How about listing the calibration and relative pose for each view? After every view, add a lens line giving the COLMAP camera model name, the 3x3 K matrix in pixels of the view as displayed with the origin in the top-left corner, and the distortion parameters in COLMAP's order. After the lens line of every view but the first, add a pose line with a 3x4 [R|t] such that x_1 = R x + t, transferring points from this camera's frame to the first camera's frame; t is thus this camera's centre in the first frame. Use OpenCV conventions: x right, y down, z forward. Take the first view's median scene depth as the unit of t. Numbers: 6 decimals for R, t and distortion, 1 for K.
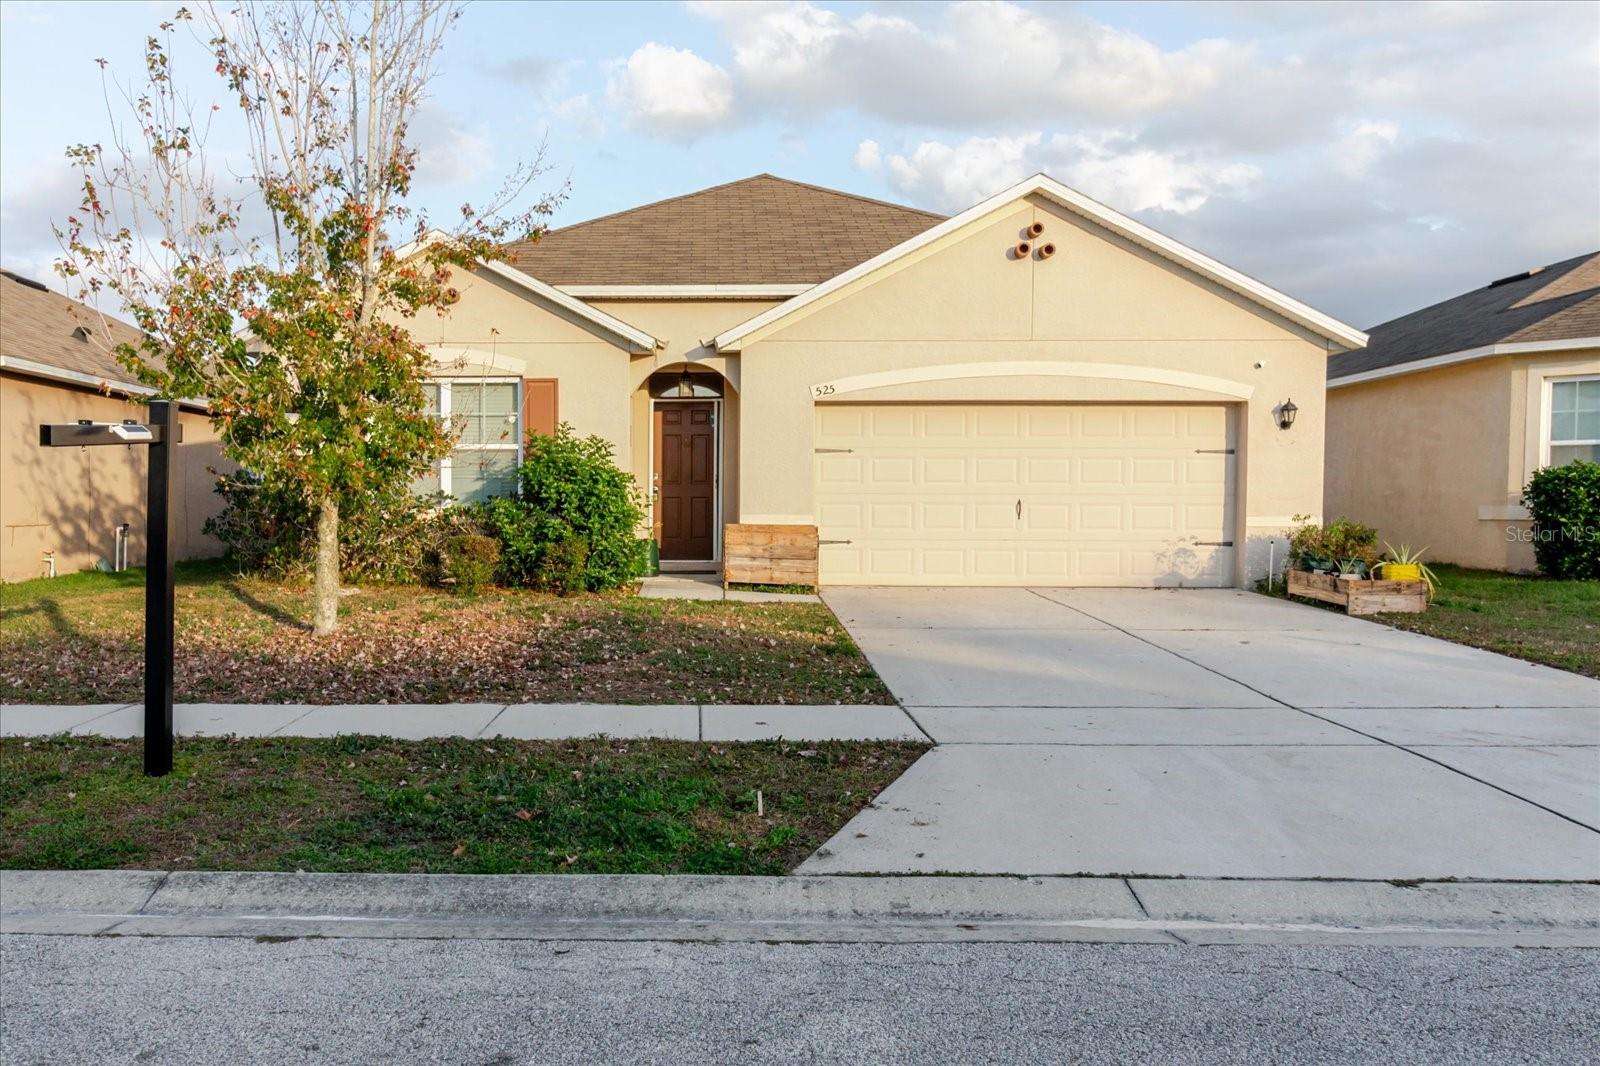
lens RADIAL K [[1331.7, 0, 638.4], [0, 1331.7, 575.6], [0, 0, 1]] dist [0.005820, 0.000579]
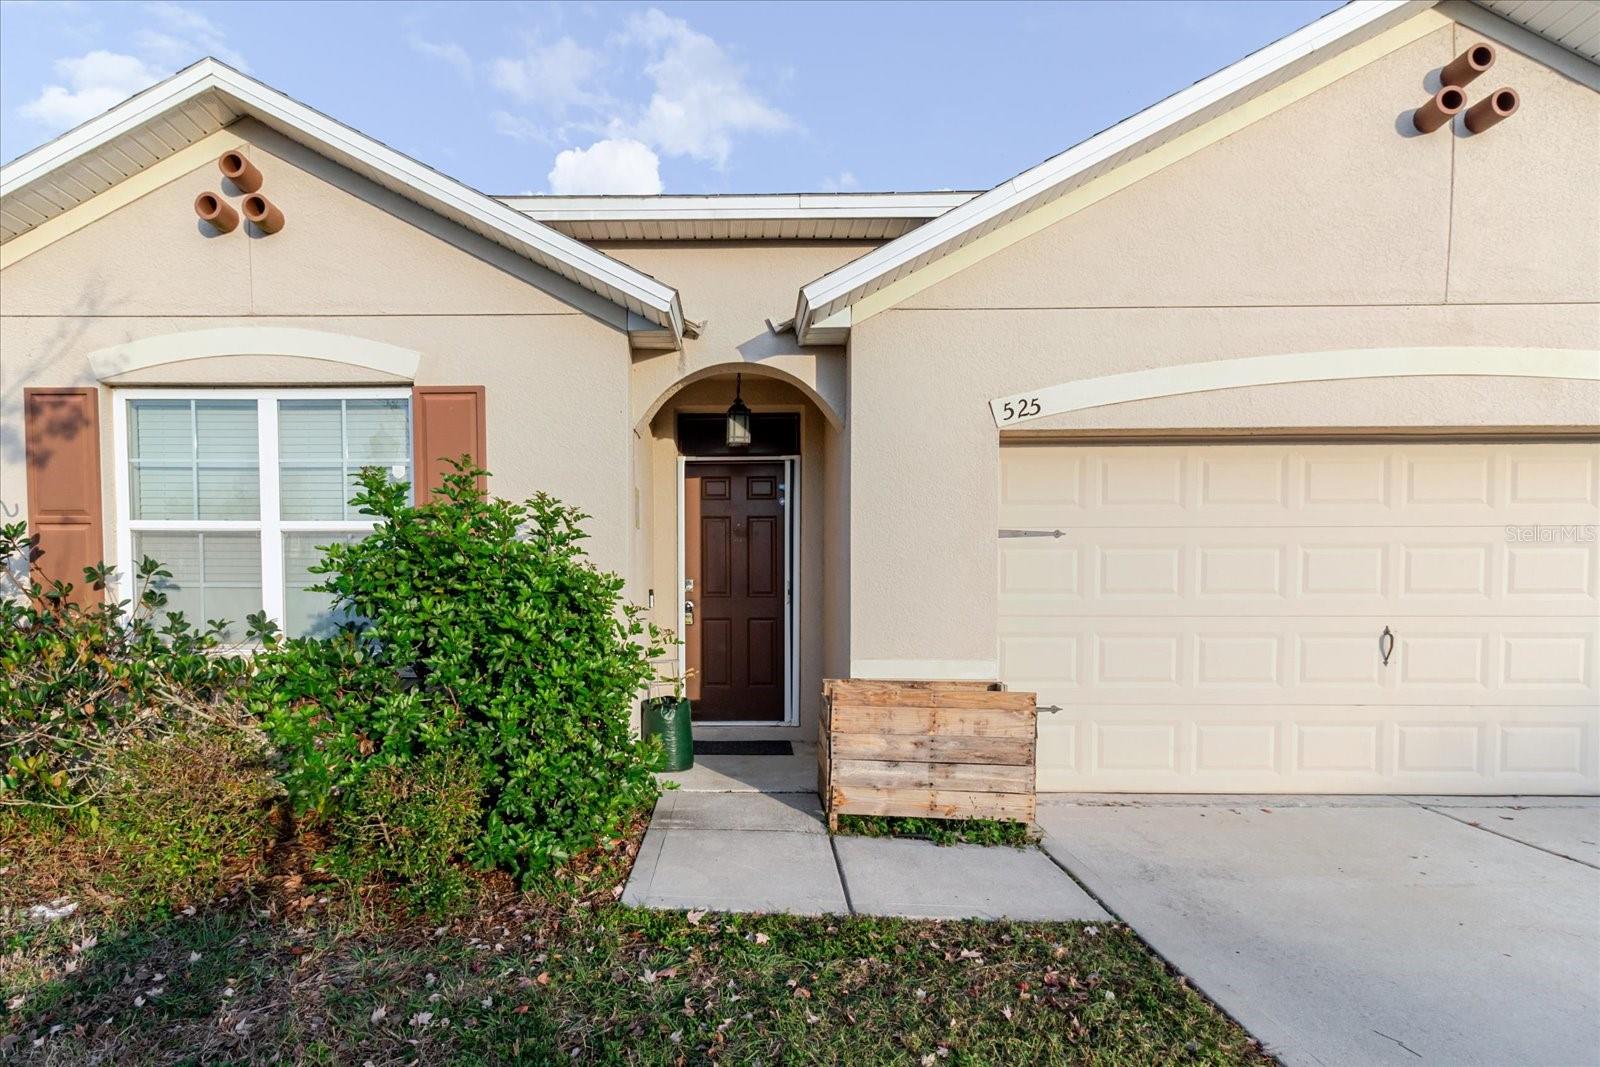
lens RADIAL K [[801.5, 0, 723.5], [0, 801.5, 630.7], [0, 0, 1]] dist [0.002518, 0.000773]
pose [[0.999597, -0.003190, 0.028223, 0.020330], [0.003740, 0.999803, -0.019469, -0.051640], [-0.028156, 0.019567, 0.999412, 0.710047]]
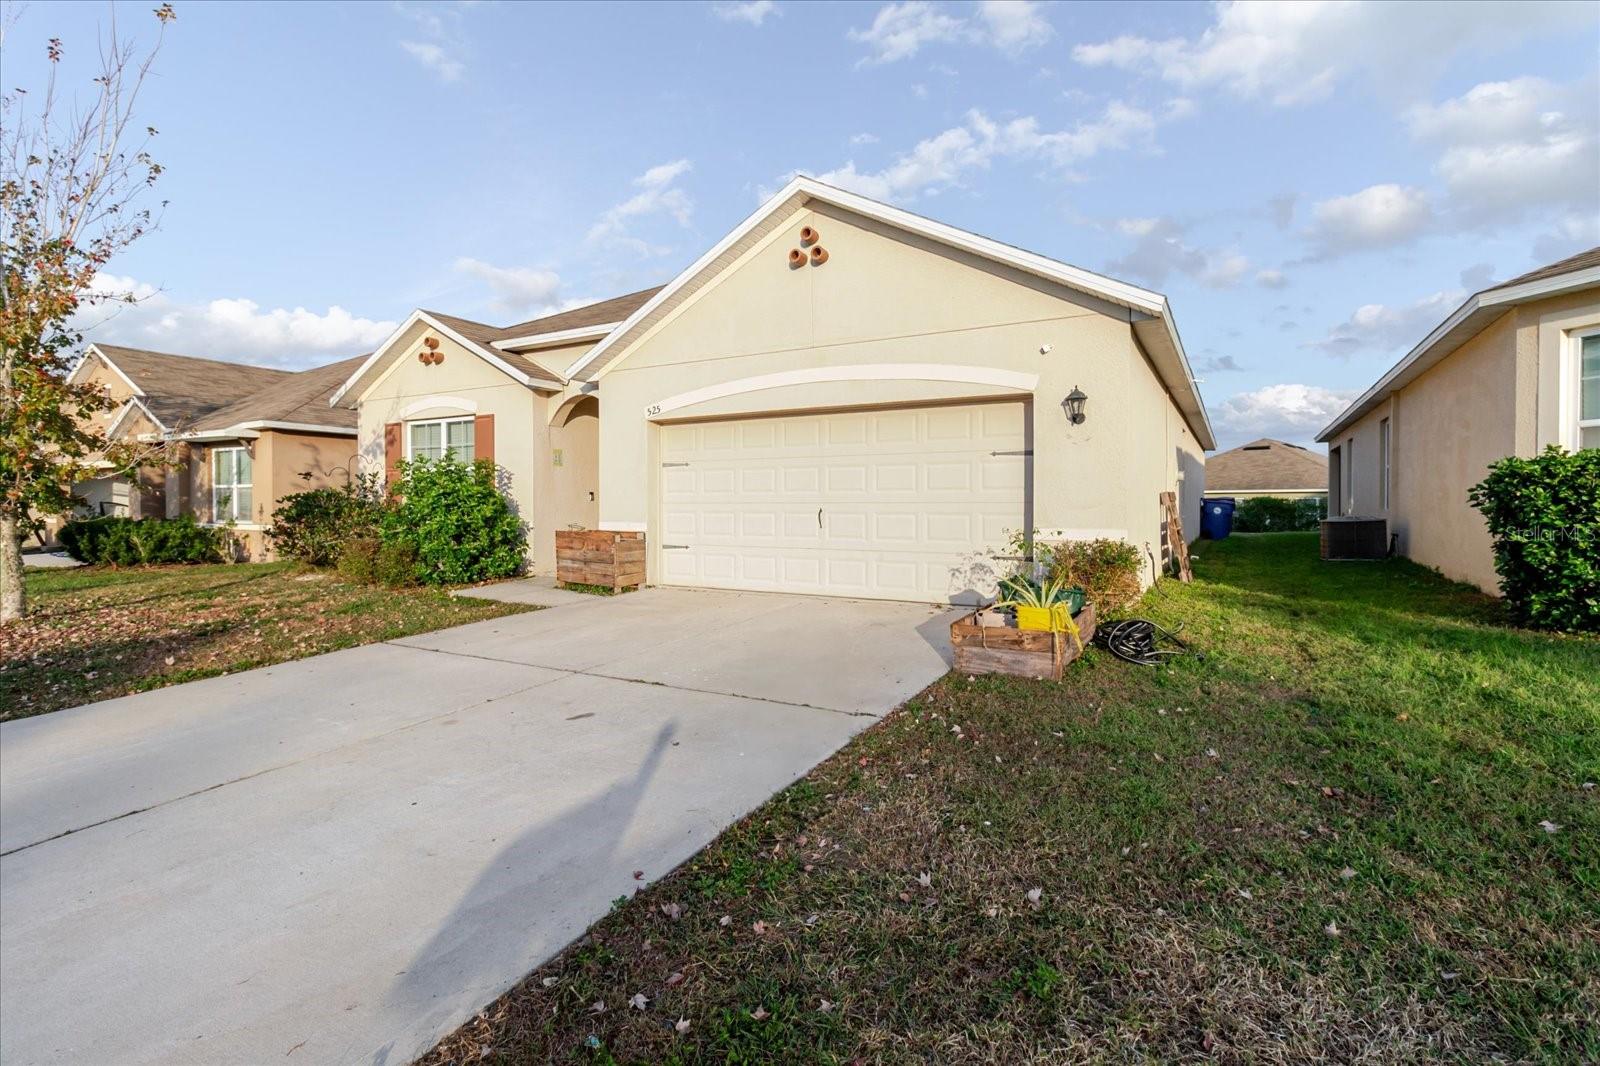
lens RADIAL K [[748.1, 0, 800.0], [0, 748.1, 533.0], [0, 0, 1]] dist [0.002755, 0.000567]
pose [[0.891574, 0.012367, -0.452706, 0.536476], [-0.018732, 0.999779, -0.009580, -0.033602], [0.452488, 0.017021, 0.891608, 0.502438]]
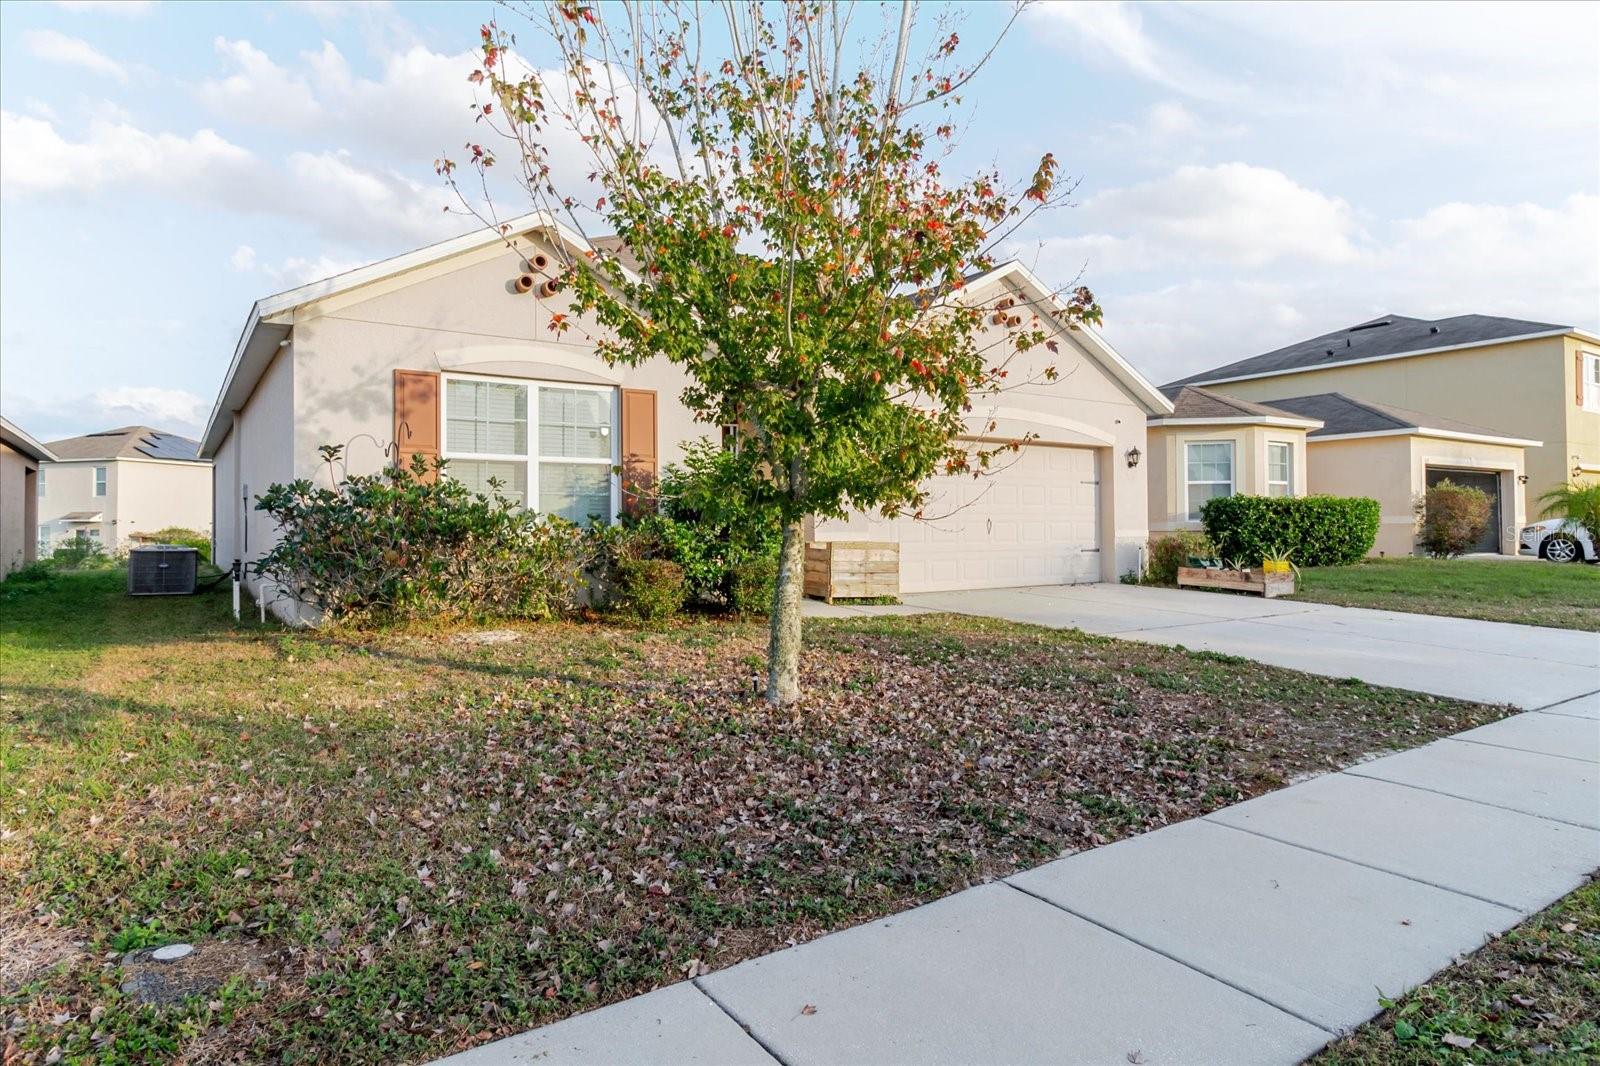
lens RADIAL K [[953.9, 0, 810.0], [0, 953.9, 509.8], [0, 0, 1]] dist [0.001204, 0.000445]
pose [[0.793039, 0.003095, 0.609162, -0.391936], [0.039188, 0.997657, -0.056086, -0.021967], [-0.607909, 0.068350, 0.791060, 0.408869]]
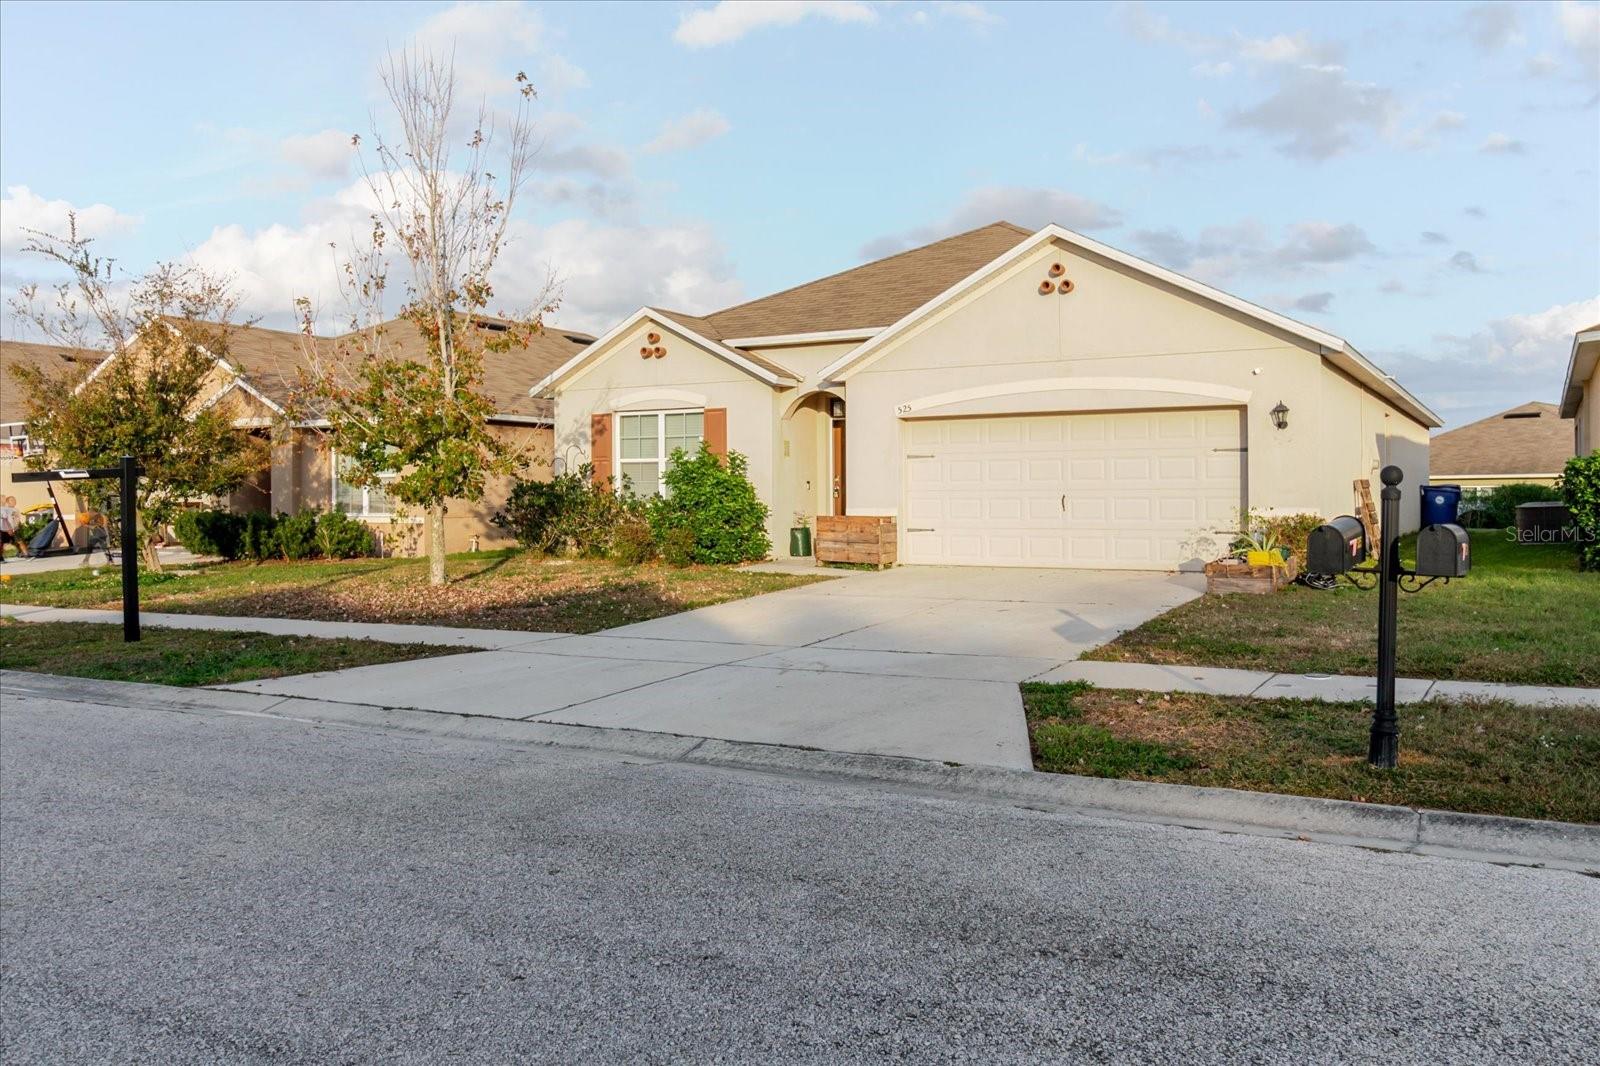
lens RADIAL K [[1250.2, 0, 802.3], [0, 1250.2, 521.8], [0, 0, 1]] dist [-0.002331, 0.001154]
pose [[0.890935, 0.000695, -0.454130, 0.593644], [-0.015742, 0.999445, -0.029355, 0.003325], [0.453857, 0.033302, 0.890452, -0.092100]]
